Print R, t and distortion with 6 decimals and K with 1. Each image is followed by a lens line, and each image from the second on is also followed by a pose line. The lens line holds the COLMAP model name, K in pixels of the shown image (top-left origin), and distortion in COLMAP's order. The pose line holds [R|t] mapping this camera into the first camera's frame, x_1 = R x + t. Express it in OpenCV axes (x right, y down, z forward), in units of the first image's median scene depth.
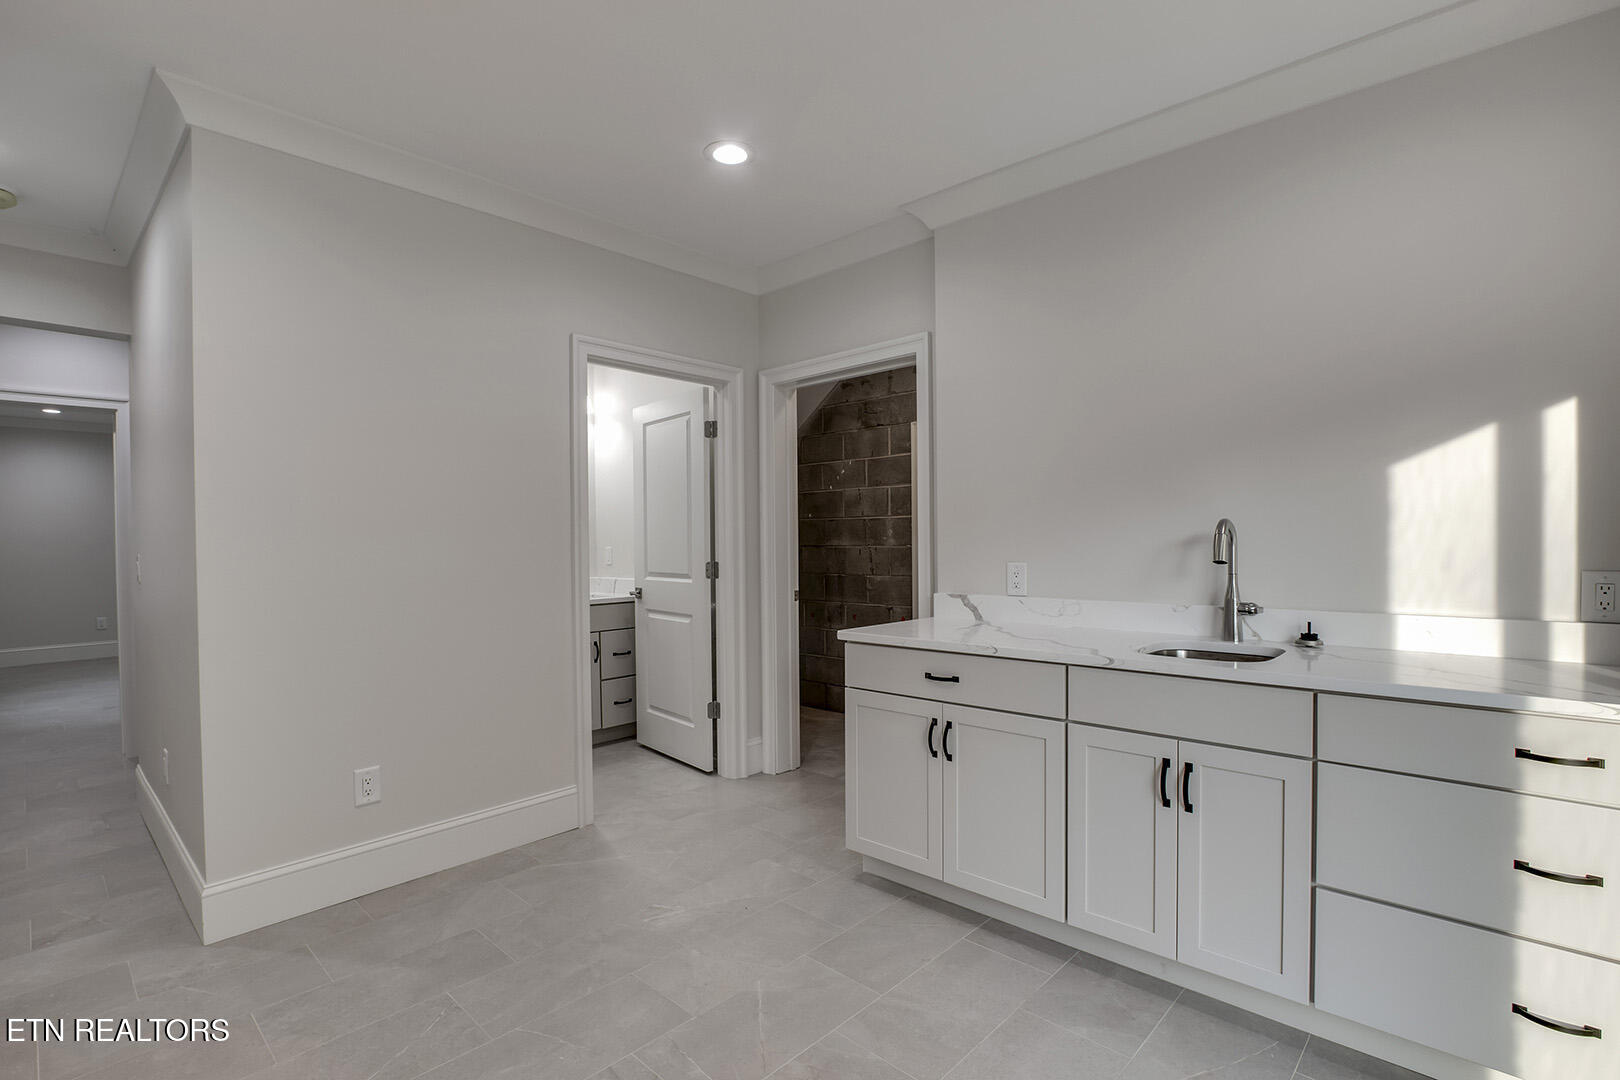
lens RADIAL K [[762.6, 0, 815.0], [0, 762.6, 555.6], [0, 0, 1]] dist [-0.044637, 0.016032]
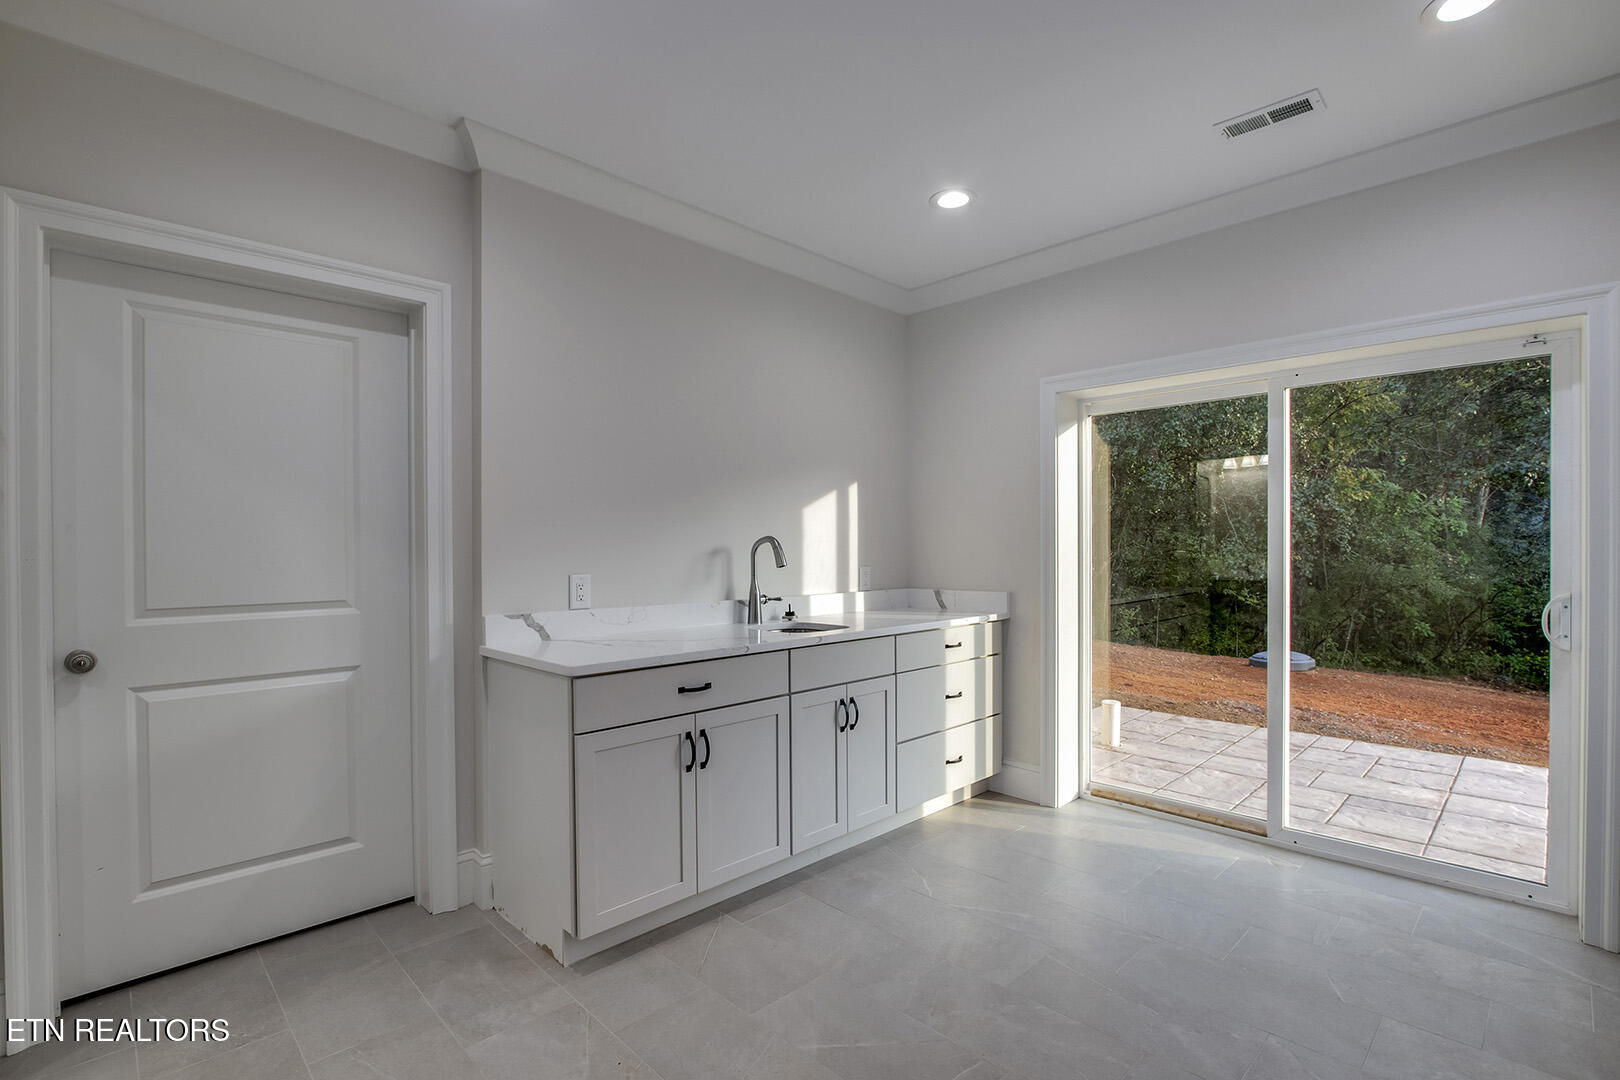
lens RADIAL K [[775.0, 0, 818.7], [0, 775.0, 550.8], [0, 0, 1]] dist [-0.024499, 0.001953]
pose [[0.018264, 0.003226, 0.999828, -0.834905], [0.020923, 0.999775, -0.003608, -0.012658], [-0.999614, 0.020985, 0.018192, 0.803571]]
